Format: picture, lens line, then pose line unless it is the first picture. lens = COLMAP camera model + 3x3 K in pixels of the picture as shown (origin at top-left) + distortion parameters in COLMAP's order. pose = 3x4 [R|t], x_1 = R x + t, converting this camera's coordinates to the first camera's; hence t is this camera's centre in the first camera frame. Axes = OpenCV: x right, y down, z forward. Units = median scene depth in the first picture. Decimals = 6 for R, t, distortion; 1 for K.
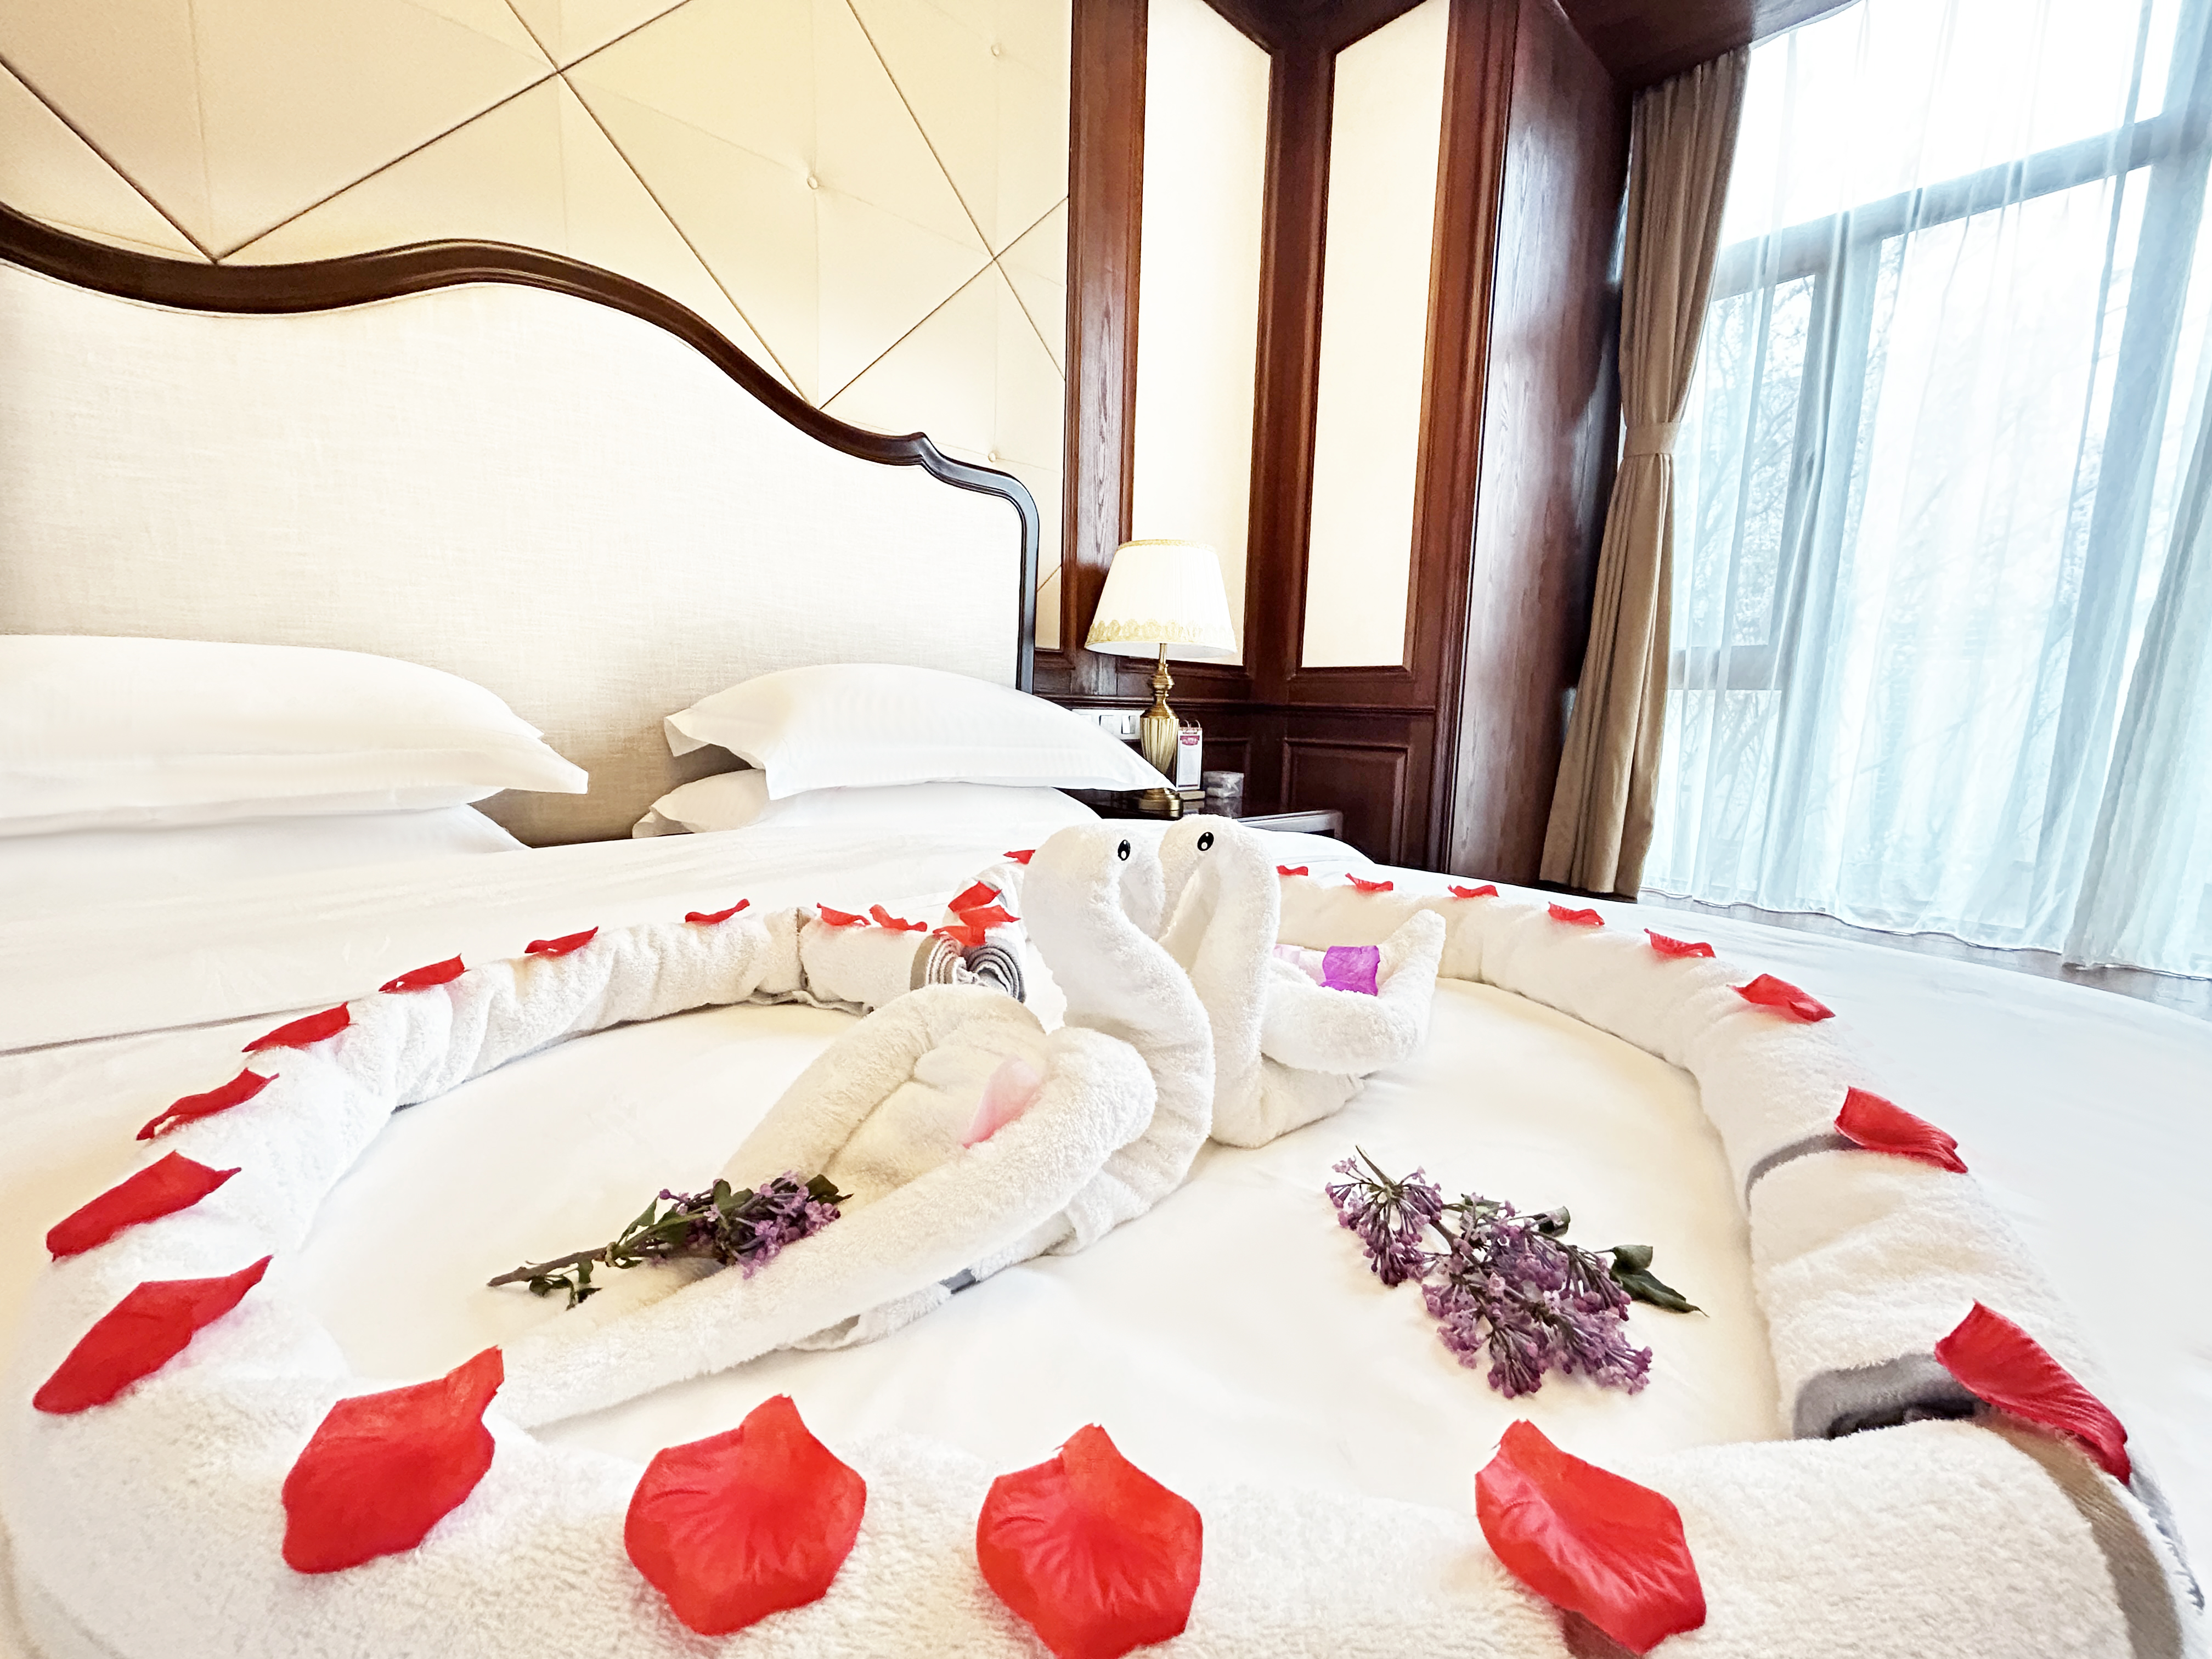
lens RADIAL K [[892.6, 0, 1106.0], [0, 892.6, 829.5], [0, 0, 1]] dist [0.002524, 0.000658]
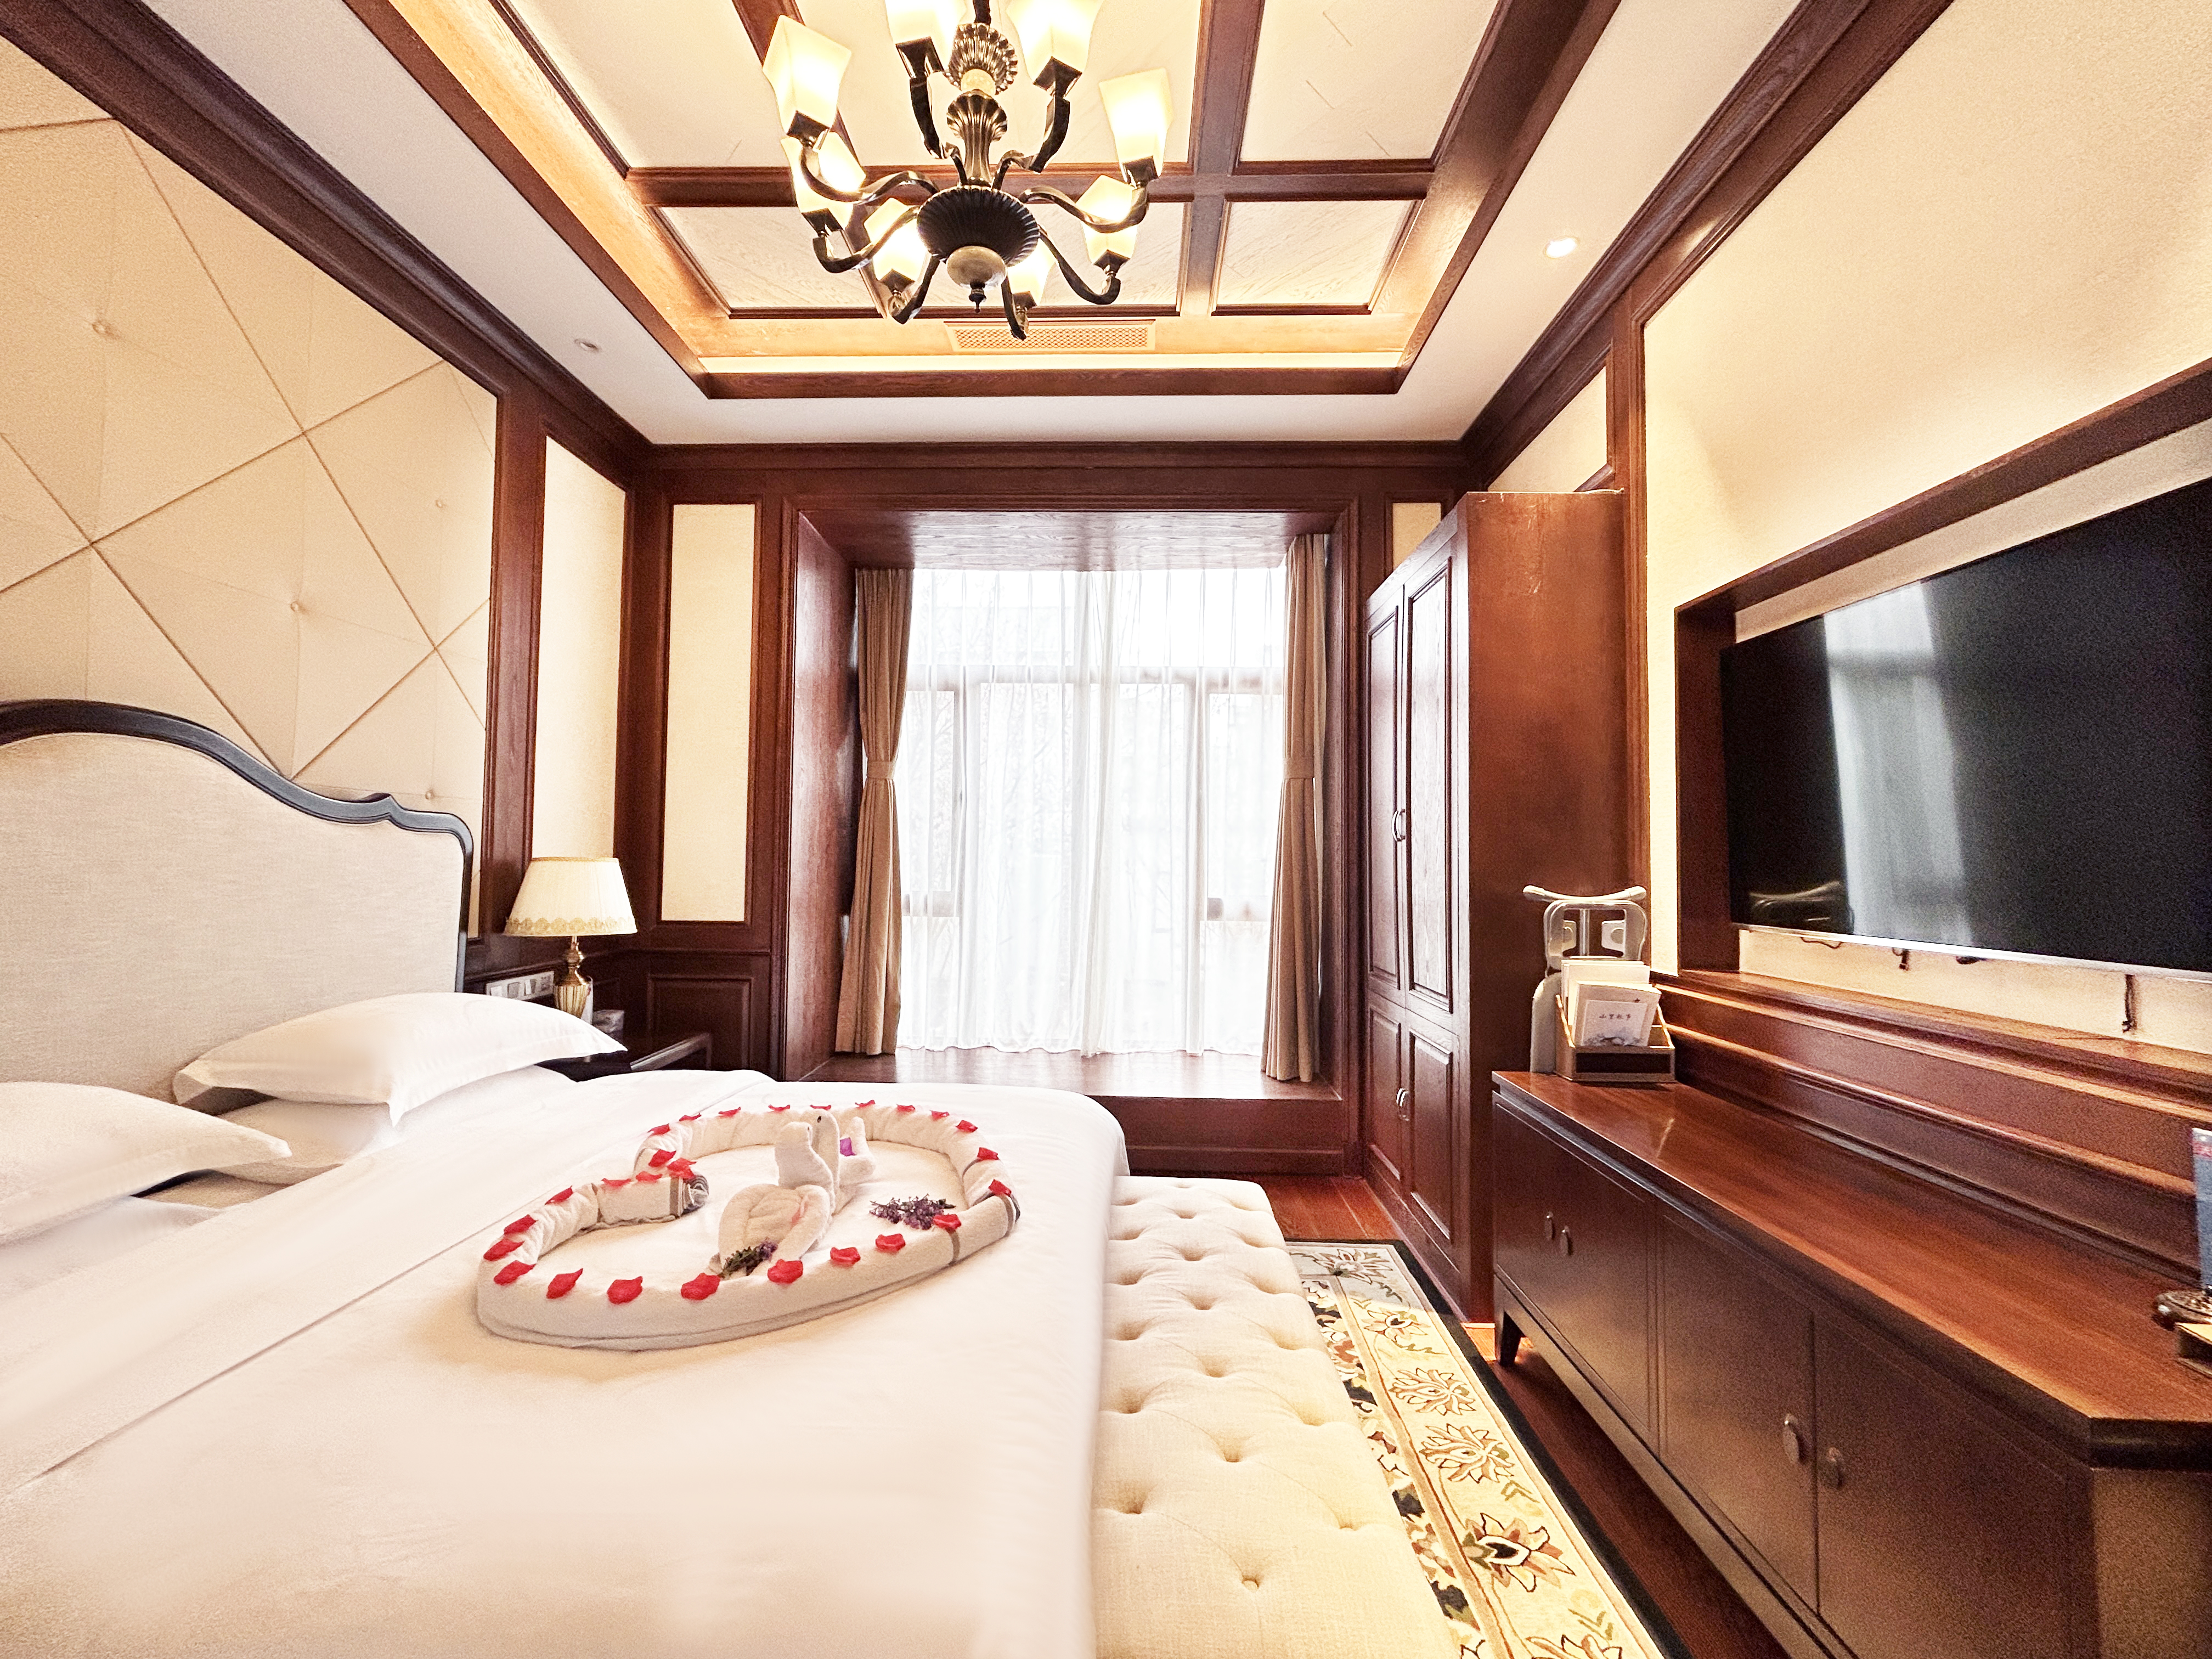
lens RADIAL K [[893.1, 0, 1110.8], [0, 893.1, 825.6], [0, 0, 1]] dist [-0.001253, 0.000065]
pose [[0.688949, 0.010770, 0.724730, -0.322671], [0.102339, 0.988427, -0.111975, -0.120302], [-0.717549, 0.151313, 0.679873, -0.451246]]
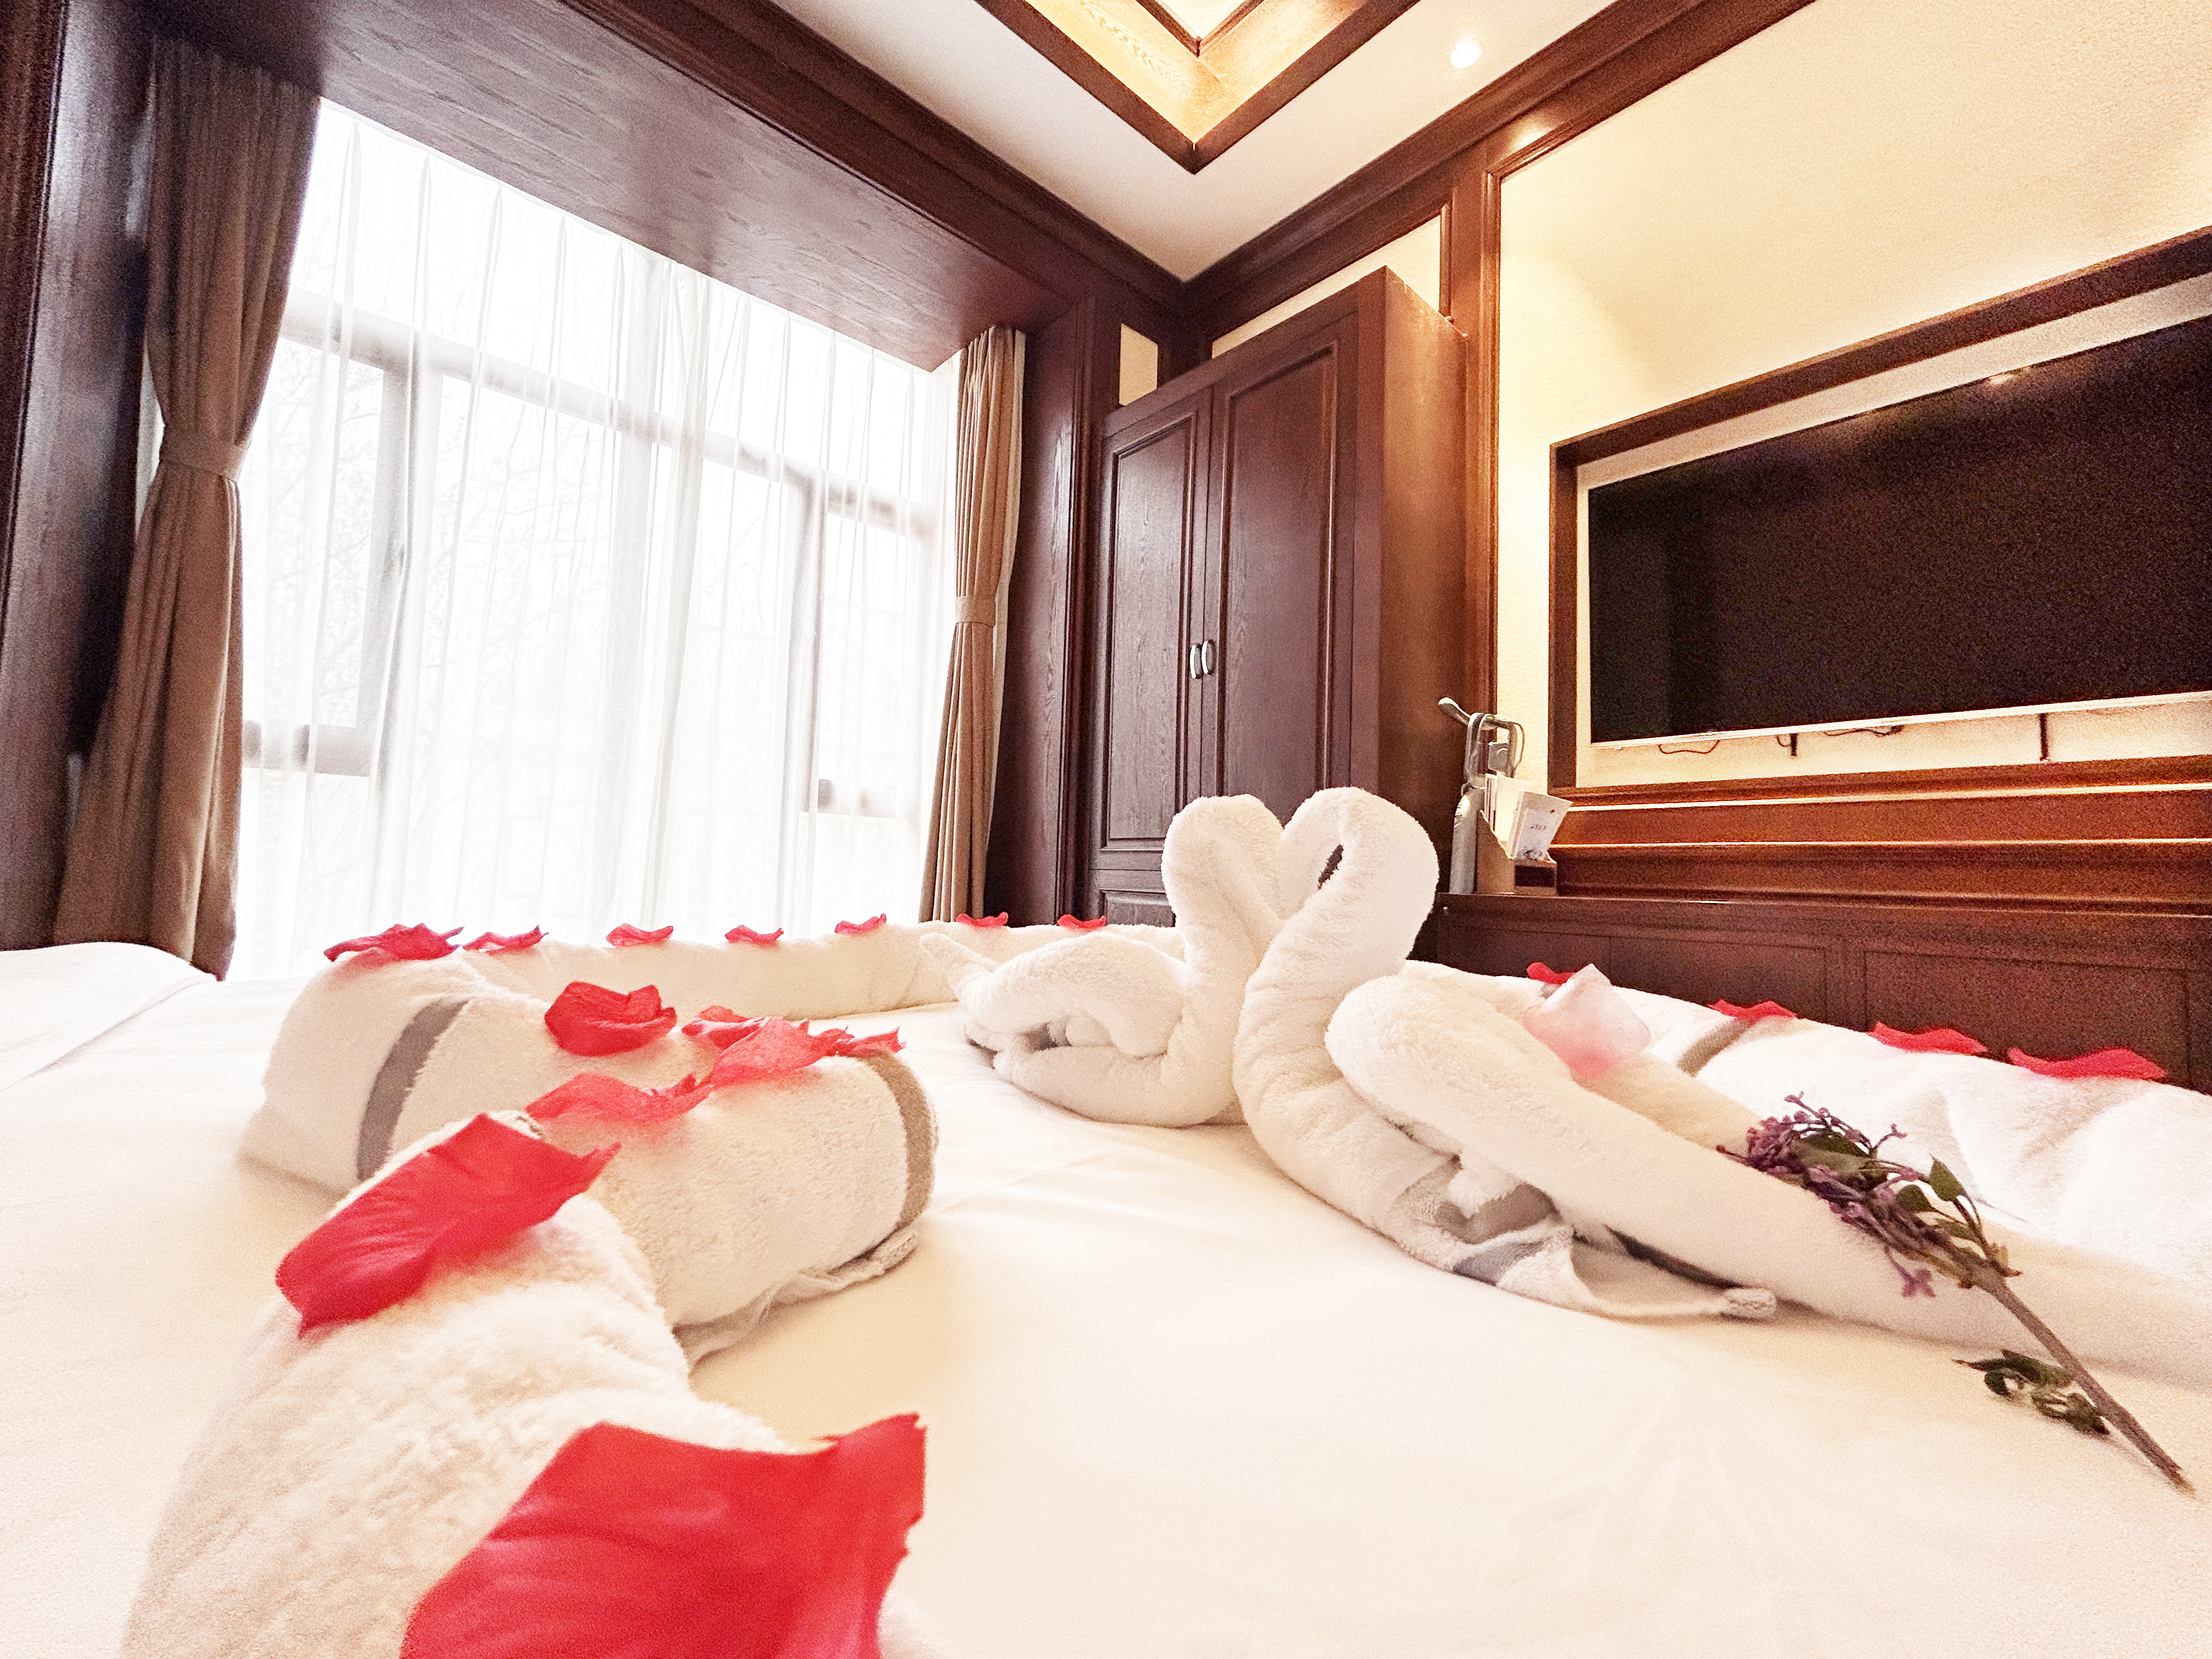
lens RADIAL K [[893.1, 0, 1110.8], [0, 893.1, 825.6], [0, 0, 1]] dist [-0.001253, 0.000065]
pose [[-0.002409, 0.036343, 0.999336, -0.201033], [0.107398, 0.993569, -0.035874, 0.010876], [-0.994213, 0.107240, -0.006297, 0.268194]]
